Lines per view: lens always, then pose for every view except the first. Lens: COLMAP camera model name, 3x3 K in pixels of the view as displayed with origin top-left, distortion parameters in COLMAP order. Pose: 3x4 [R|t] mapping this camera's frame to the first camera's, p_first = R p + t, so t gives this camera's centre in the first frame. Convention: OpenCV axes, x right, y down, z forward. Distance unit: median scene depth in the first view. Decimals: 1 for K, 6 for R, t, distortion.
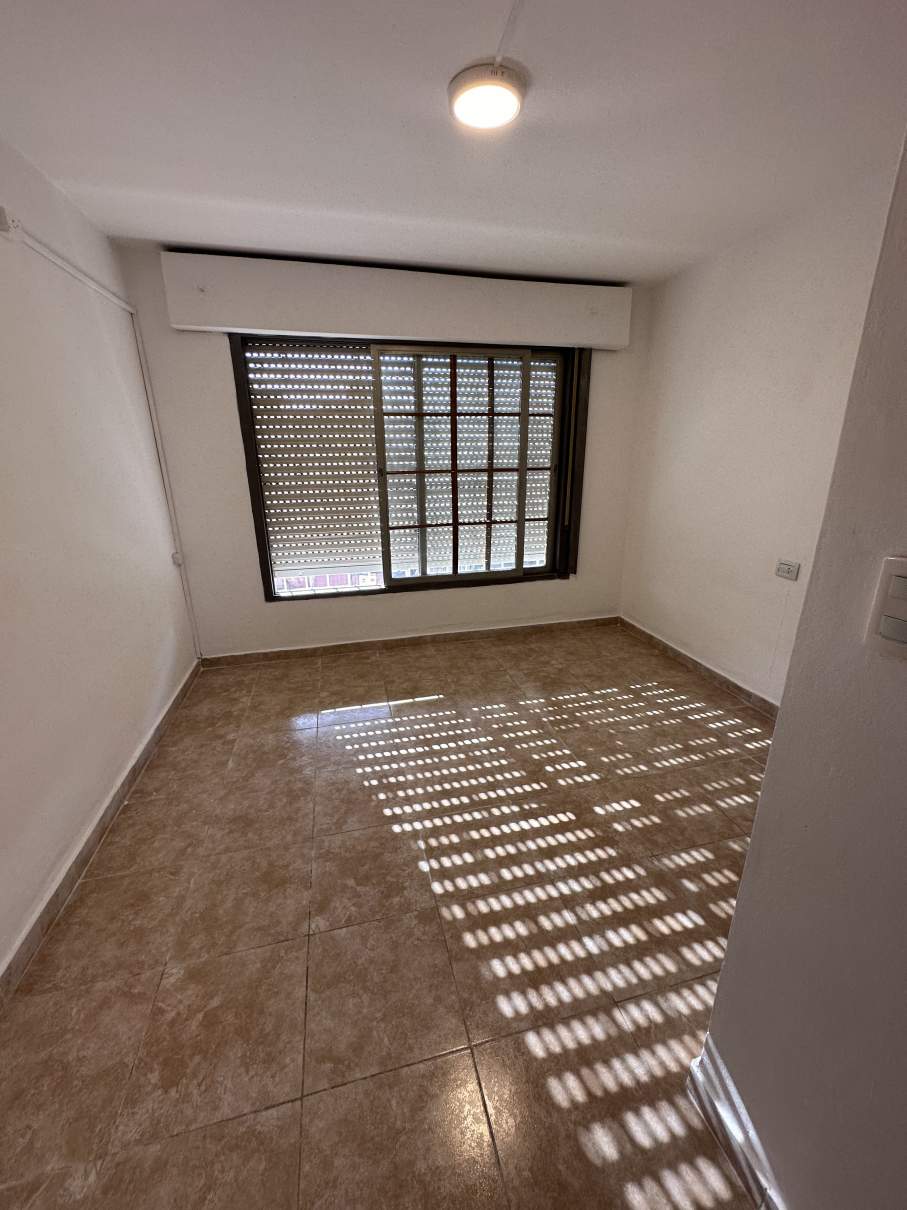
lens RADIAL K [[483.5, 0, 453.5], [0, 483.5, 605.0], [0, 0, 1]] dist [-0.010164, 0.004205]
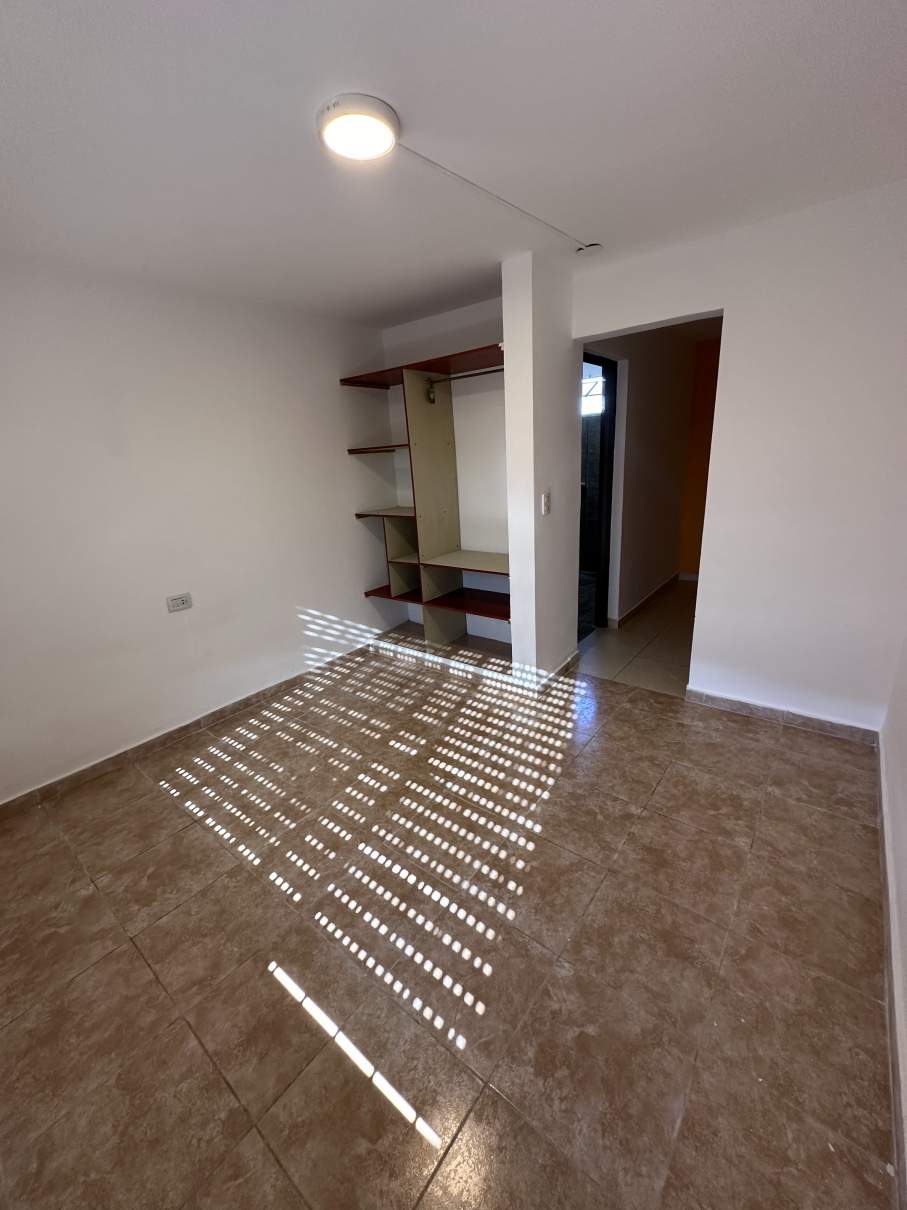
lens RADIAL K [[482.6, 0, 453.5], [0, 482.6, 605.0], [0, 0, 1]] dist [-0.003249, 0.000238]
pose [[-0.608968, -0.188659, 0.770432, -0.431944], [0.307496, 0.839196, 0.448550, -0.288711], [-0.731166, 0.510057, -0.453031, 0.803521]]
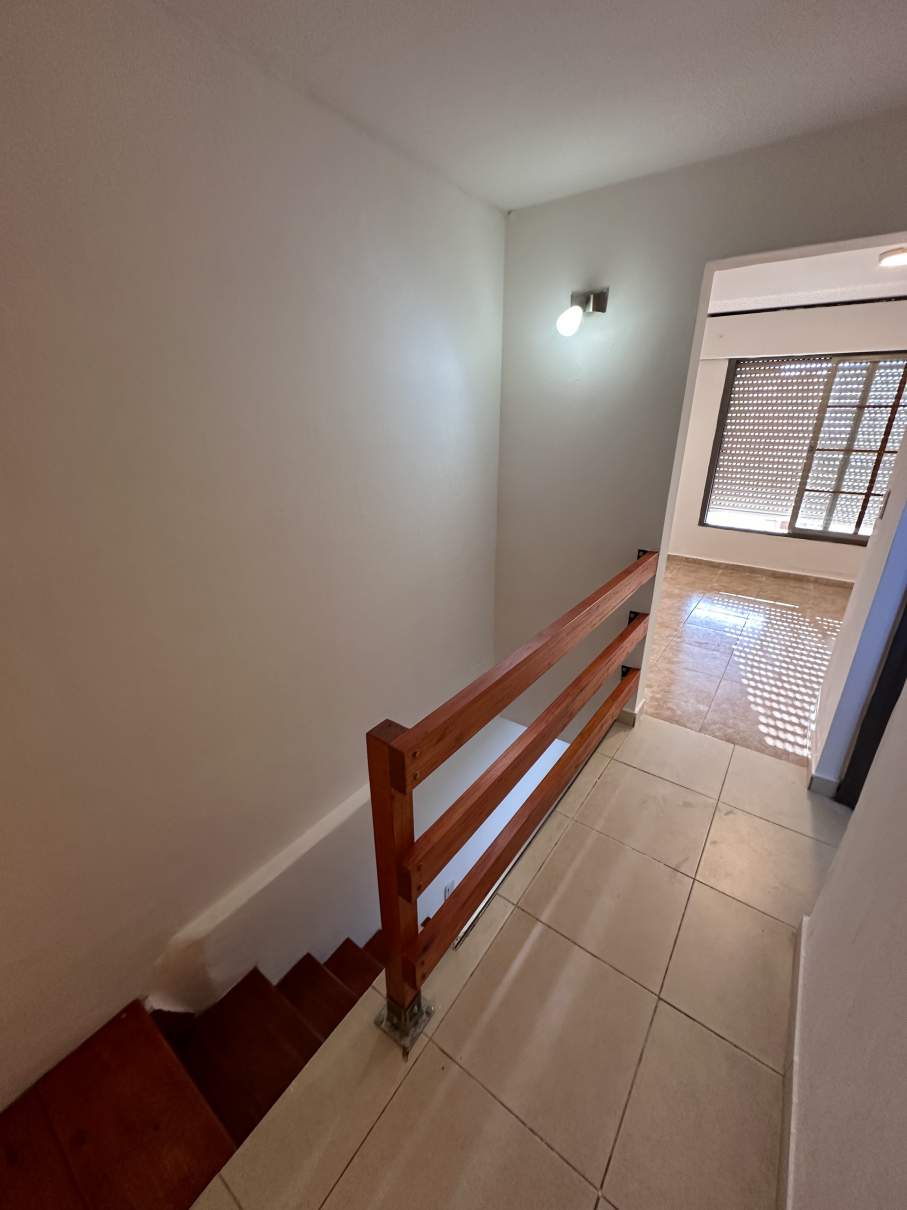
lens RADIAL K [[482.6, 0, 453.5], [0, 482.6, 605.0], [0, 0, 1]] dist [-0.003249, 0.000238]
pose [[0.644277, 0.295006, -0.705606, 0.299558], [-0.240570, 0.953951, 0.179176, 0.155854], [0.725971, 0.054308, 0.685578, -0.682216]]
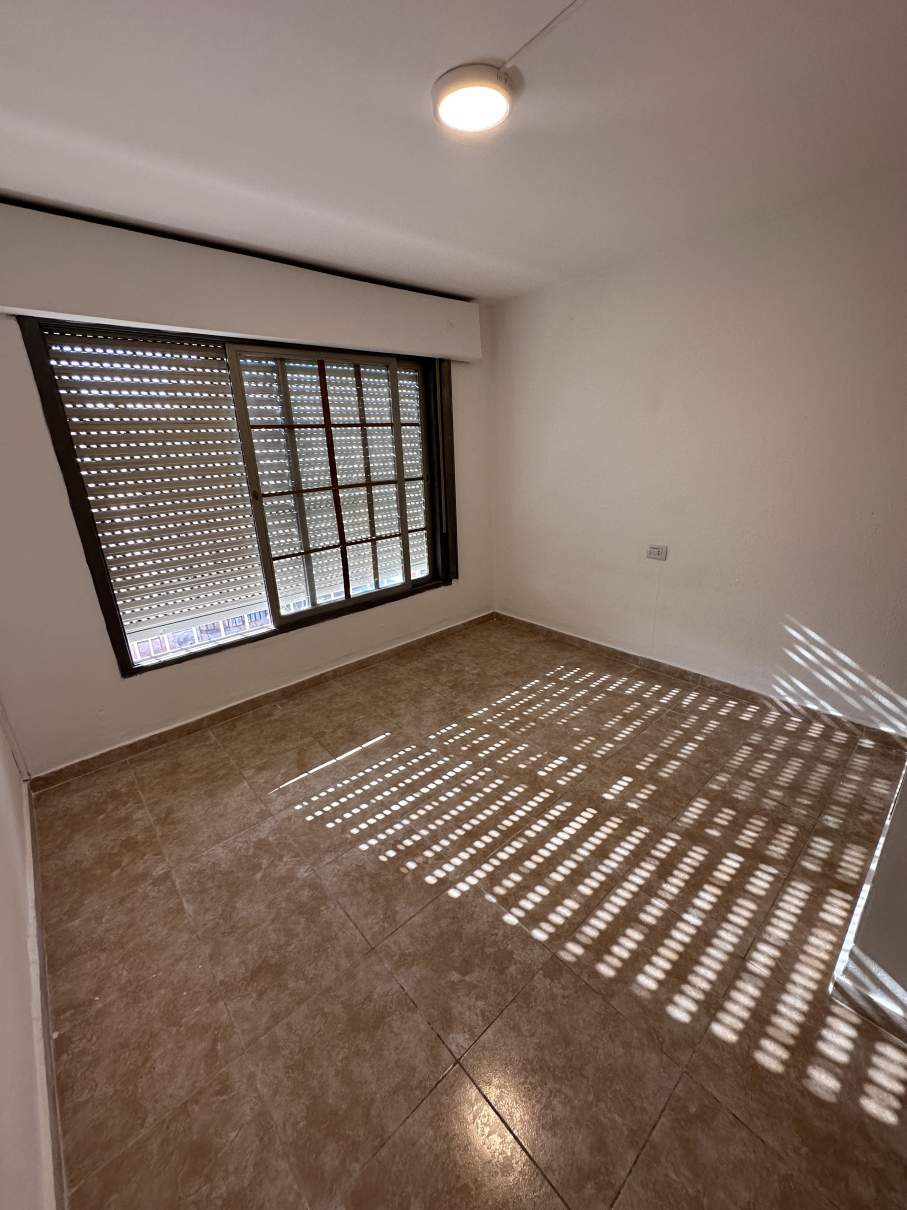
lens RADIAL K [[483.5, 0, 453.5], [0, 483.5, 605.0], [0, 0, 1]] dist [-0.010164, 0.004205]
pose [[0.883793, -0.173006, 0.434718, -0.244968], [0.172539, 0.984154, 0.040890, -0.061513], [-0.434903, 0.038868, 0.899638, 0.098658]]
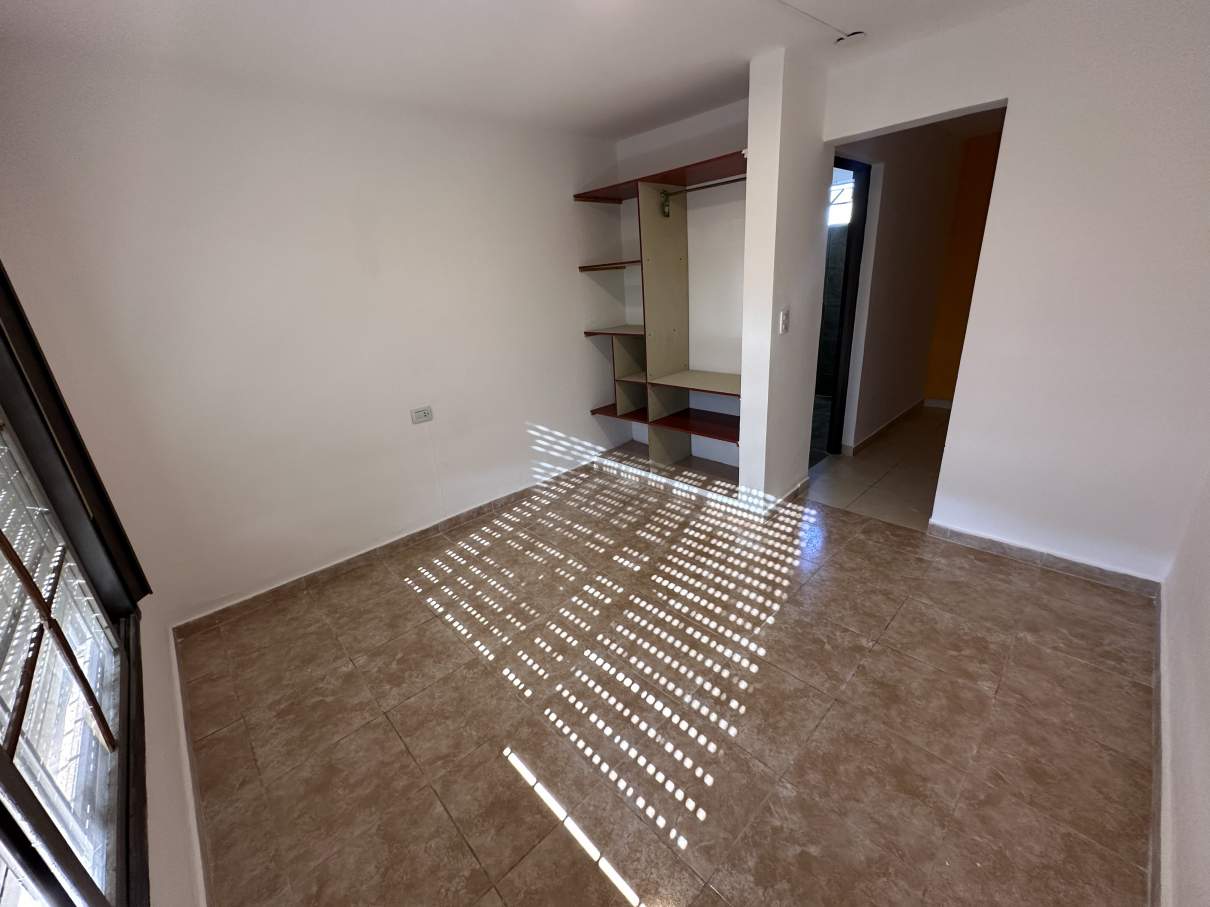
lens RADIAL K [[482.6, 0, 604.6], [0, 482.6, 452.7], [0, 0, 1]] dist [-0.003249, 0.000238]
pose [[-0.491366, -0.253838, 0.833142, -0.425317], [0.339468, 0.825116, 0.451603, -0.294091], [-0.802073, 0.504727, -0.319264, 0.820029]]
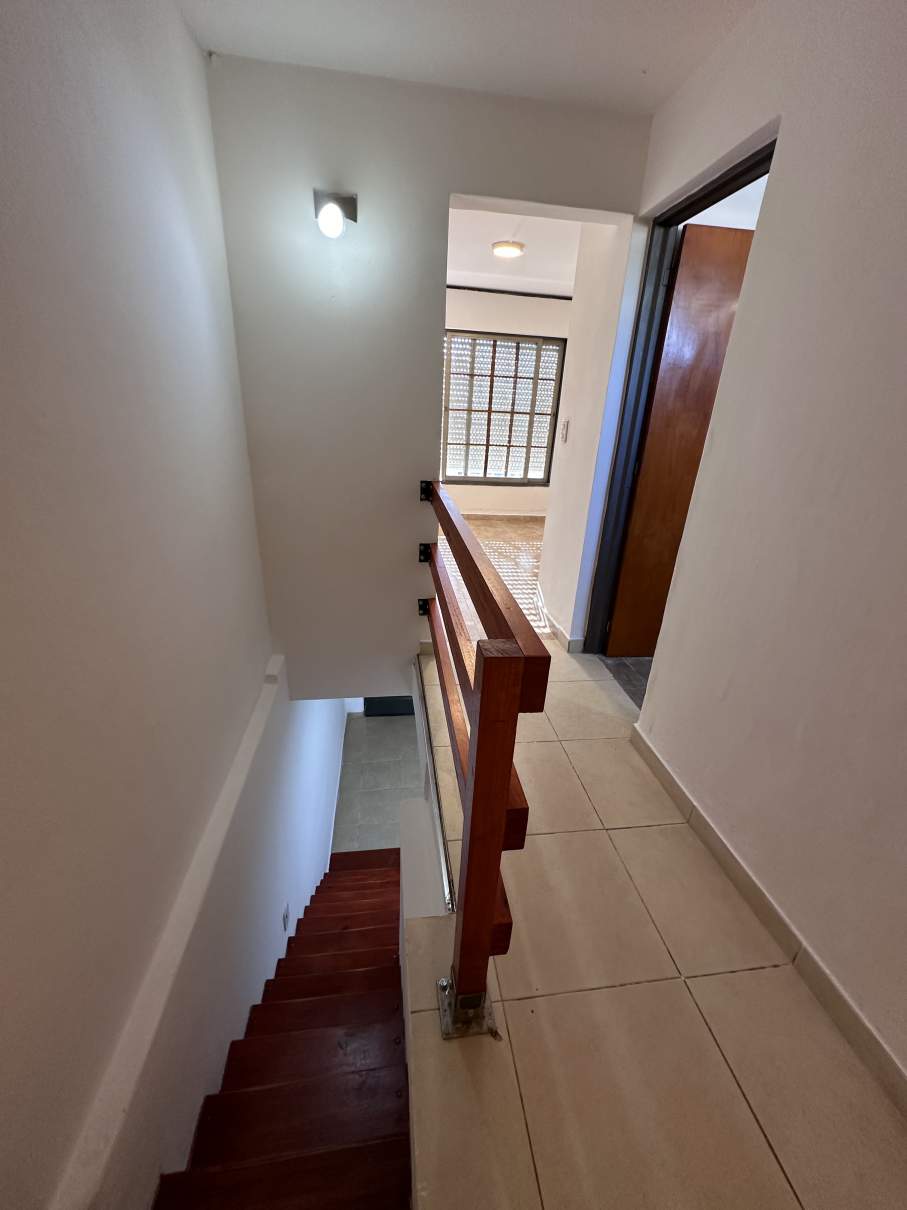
lens RADIAL K [[482.6, 0, 453.5], [0, 482.6, 605.0], [0, 0, 1]] dist [-0.003249, 0.000238]
pose [[0.992393, 0.098060, -0.074431, 0.069671], [-0.091400, 0.991904, 0.088157, 0.257623], [0.082473, -0.080683, 0.993322, -0.737979]]
